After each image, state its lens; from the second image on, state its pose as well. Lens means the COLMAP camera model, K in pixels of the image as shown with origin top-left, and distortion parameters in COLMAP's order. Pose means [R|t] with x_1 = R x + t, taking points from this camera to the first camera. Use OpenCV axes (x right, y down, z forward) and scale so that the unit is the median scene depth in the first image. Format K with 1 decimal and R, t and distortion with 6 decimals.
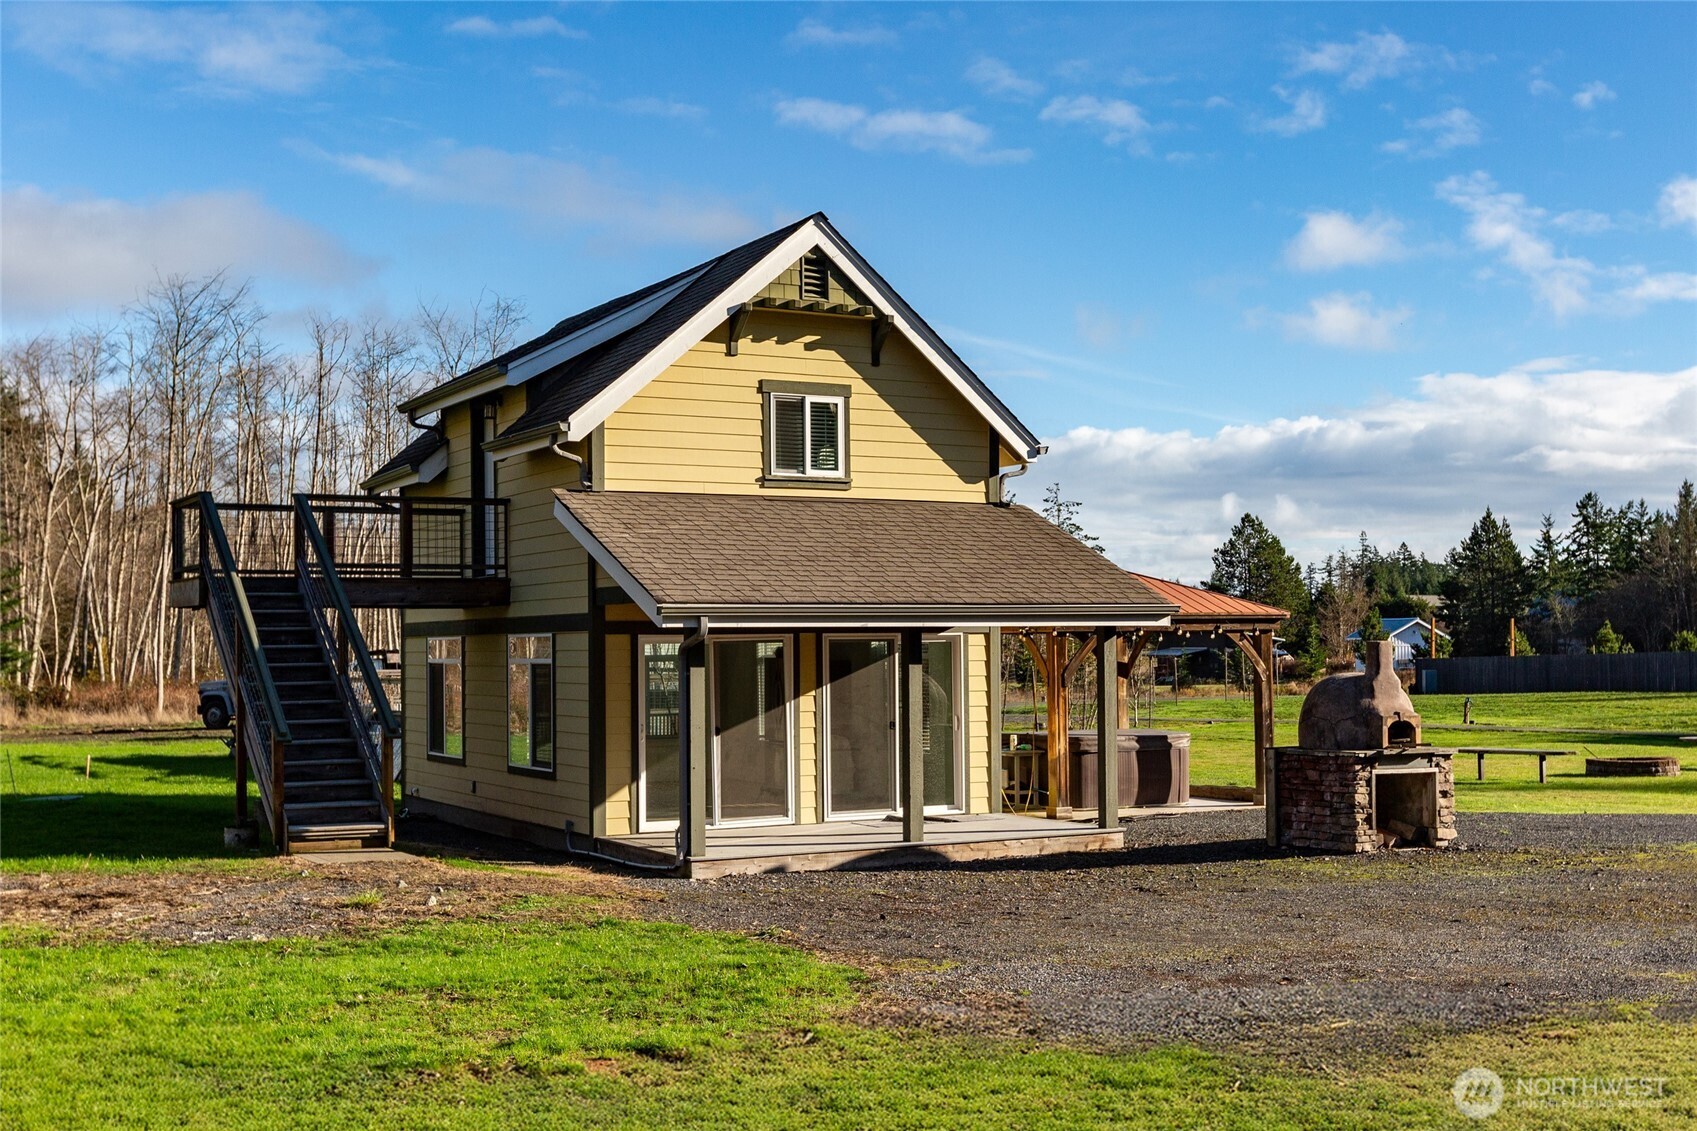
lens RADIAL K [[2036.8, 0, 848.5], [0, 2036.8, 565.5], [0, 0, 1]] dist [-0.006922, -0.009719]
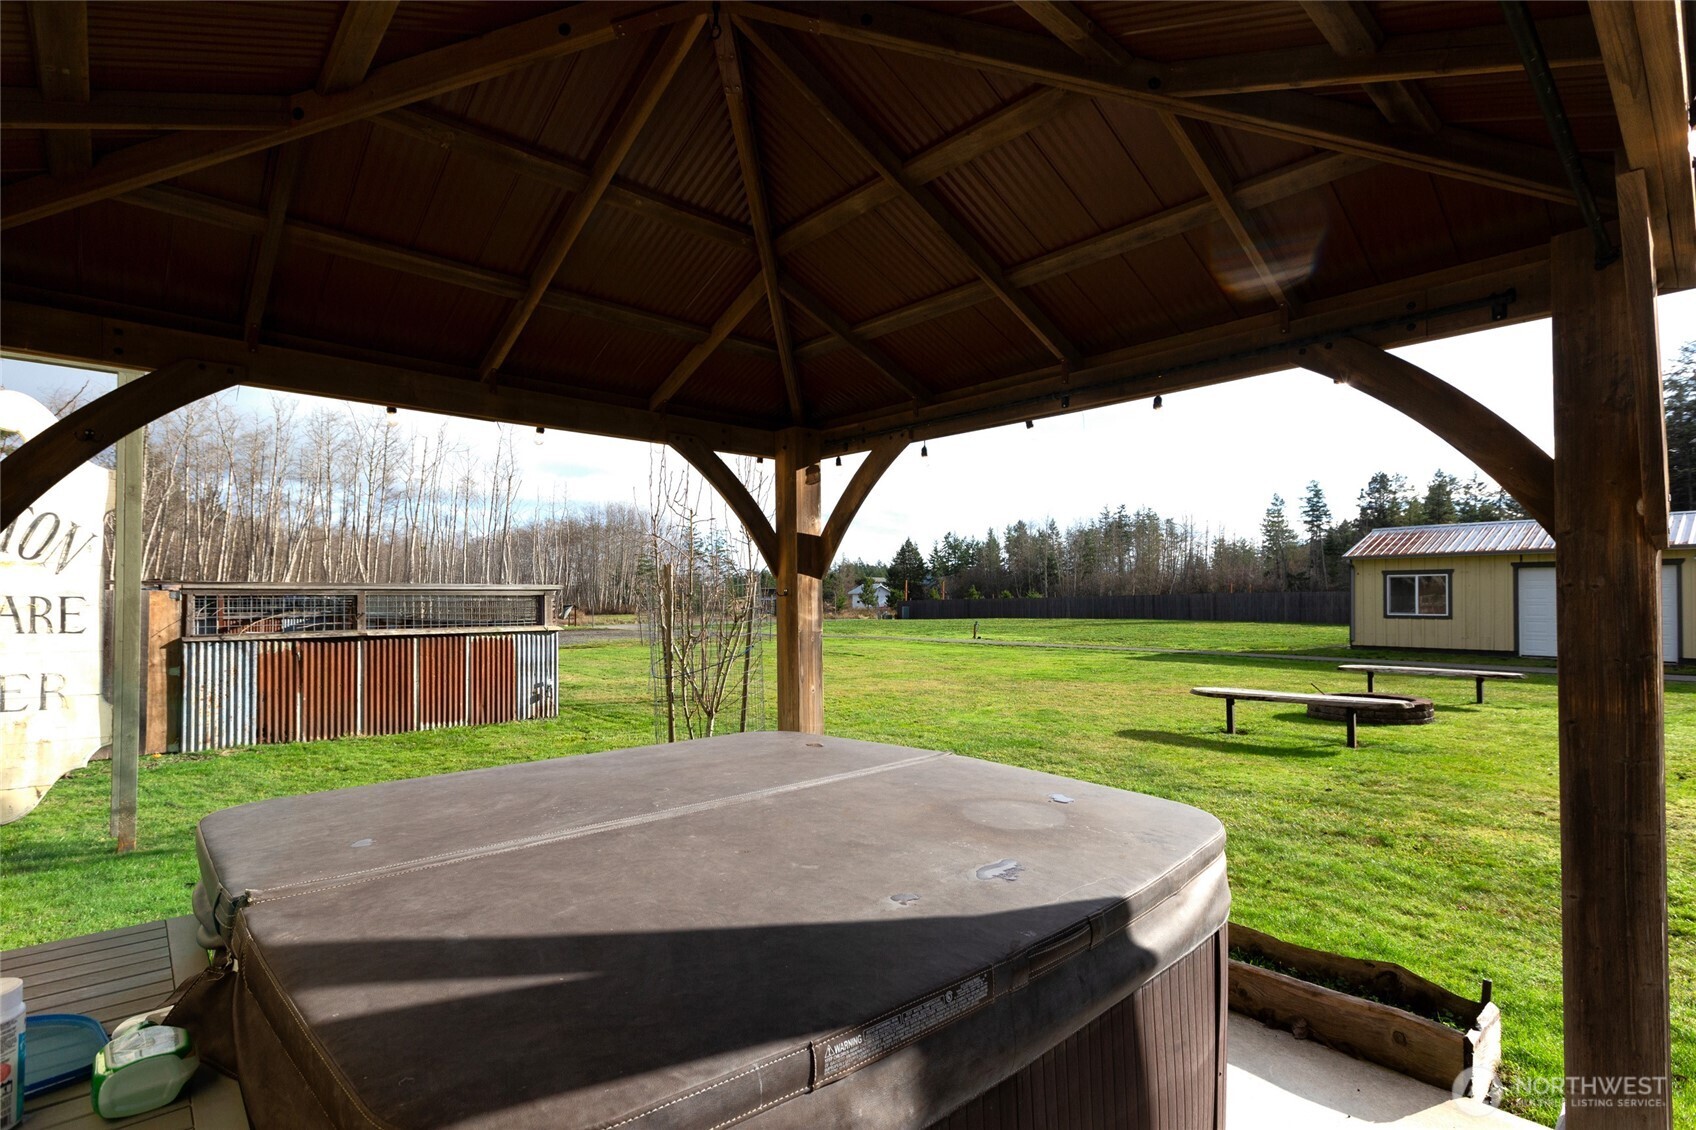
lens RADIAL K [[813.8, 0, 844.5], [0, 813.8, 597.0], [0, 0, 1]] dist [-0.001195, -0.000233]
pose [[0.967838, 0.013988, 0.251186, 0.049731], [-0.023572, 0.999103, 0.035184, 0.025485], [-0.250469, -0.039973, 0.967299, 0.408349]]
